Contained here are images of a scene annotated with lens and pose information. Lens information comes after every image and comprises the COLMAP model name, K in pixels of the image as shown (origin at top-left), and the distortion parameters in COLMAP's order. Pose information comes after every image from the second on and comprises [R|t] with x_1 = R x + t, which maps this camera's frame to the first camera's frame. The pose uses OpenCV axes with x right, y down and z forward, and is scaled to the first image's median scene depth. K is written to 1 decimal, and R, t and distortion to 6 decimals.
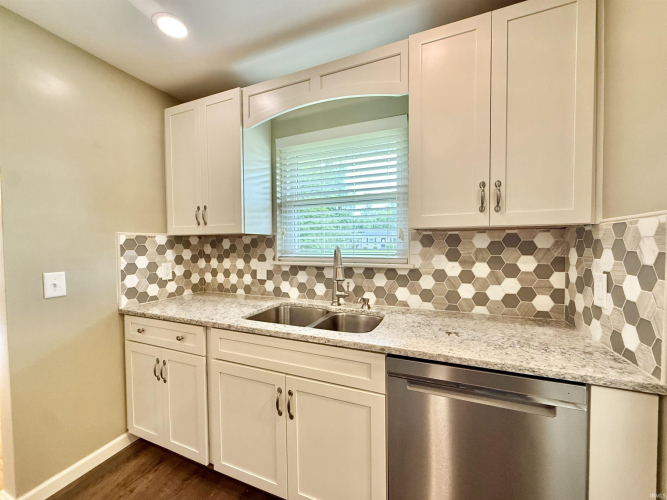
lens RADIAL K [[264.7, 0, 336.7], [0, 264.7, 251.0], [0, 0, 1]] dist [0.000116, -0.000513]
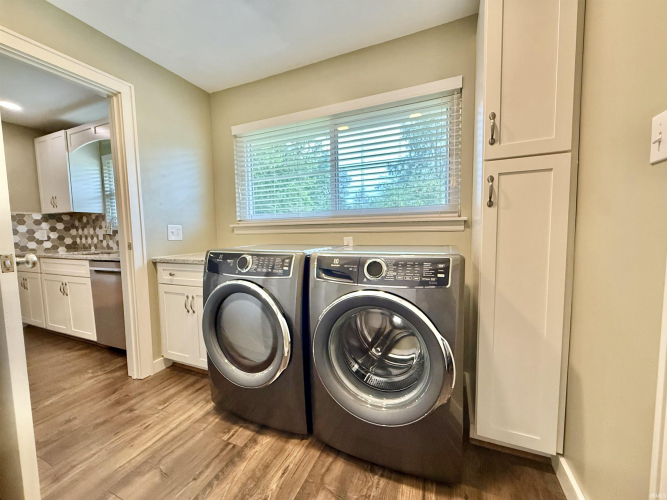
lens RADIAL K [[264.7, 0, 330.6], [0, 264.7, 248.8], [0, 0, 1]] dist [0.000116, -0.000513]
pose [[0.999928, -0.009132, -0.007761, 1.216608], [0.009484, 0.998873, 0.046509, 0.101889], [0.007328, -0.046579, 0.998888, -0.688046]]
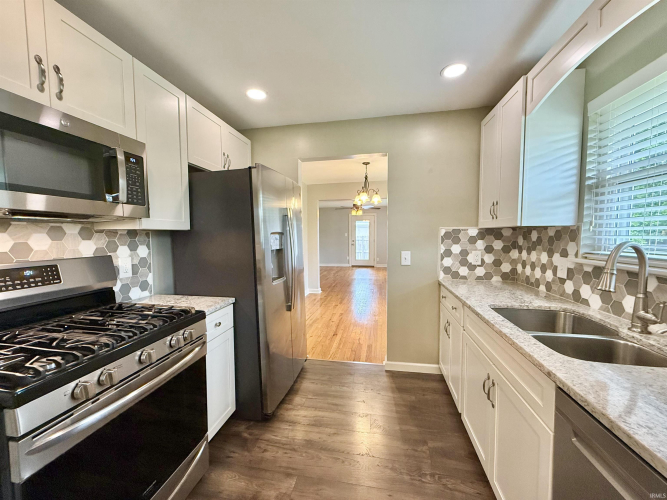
lens RADIAL K [[264.7, 0, 330.1], [0, 264.7, 250.6], [0, 0, 1]] dist [0.000116, -0.000513]
pose [[0.202512, 0.066564, -0.977015, 0.404092], [-0.023242, 0.997733, 0.063158, -0.017869], [0.979004, 0.009917, 0.203600, 0.094825]]
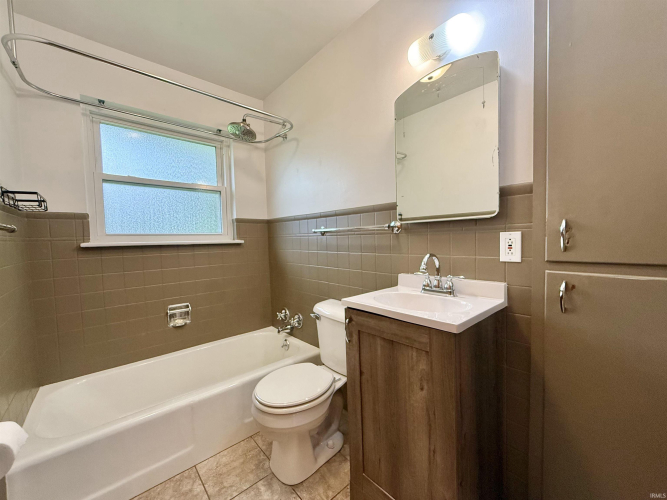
lens RADIAL K [[264.7, 0, 333.6], [0, 264.7, 250.0], [0, 0, 1]] dist [0.000116, -0.000513]
pose [[-0.431017, 0.059555, -0.900376, -0.071428], [0.004099, 0.997939, 0.064045, 0.057356], [0.902334, 0.023914, -0.430373, 0.604409]]
